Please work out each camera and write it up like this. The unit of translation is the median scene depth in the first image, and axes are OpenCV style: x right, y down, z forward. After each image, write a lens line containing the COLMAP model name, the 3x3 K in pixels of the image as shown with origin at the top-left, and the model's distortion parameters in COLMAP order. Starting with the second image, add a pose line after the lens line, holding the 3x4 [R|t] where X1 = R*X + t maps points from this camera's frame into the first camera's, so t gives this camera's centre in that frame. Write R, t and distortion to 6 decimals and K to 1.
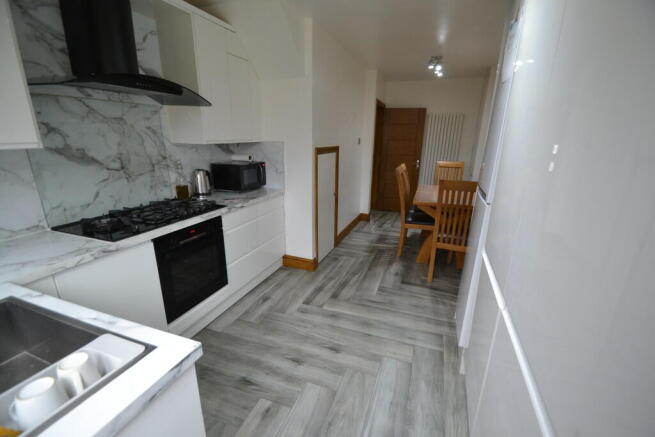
lens RADIAL K [[291.8, 0, 325.3], [0, 291.8, 228.5], [0, 0, 1]] dist [0.004385, 0.000184]
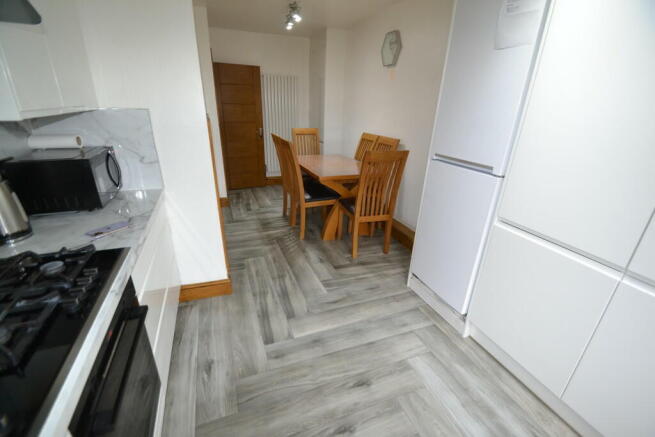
lens RADIAL K [[291.8, 0, 325.3], [0, 291.8, 228.5], [0, 0, 1]] dist [0.004385, 0.000184]
pose [[0.752793, -0.252729, 0.607809, -0.307980], [0.181438, 0.967256, 0.177471, -0.111464], [-0.632759, -0.023319, 0.773998, 0.335873]]
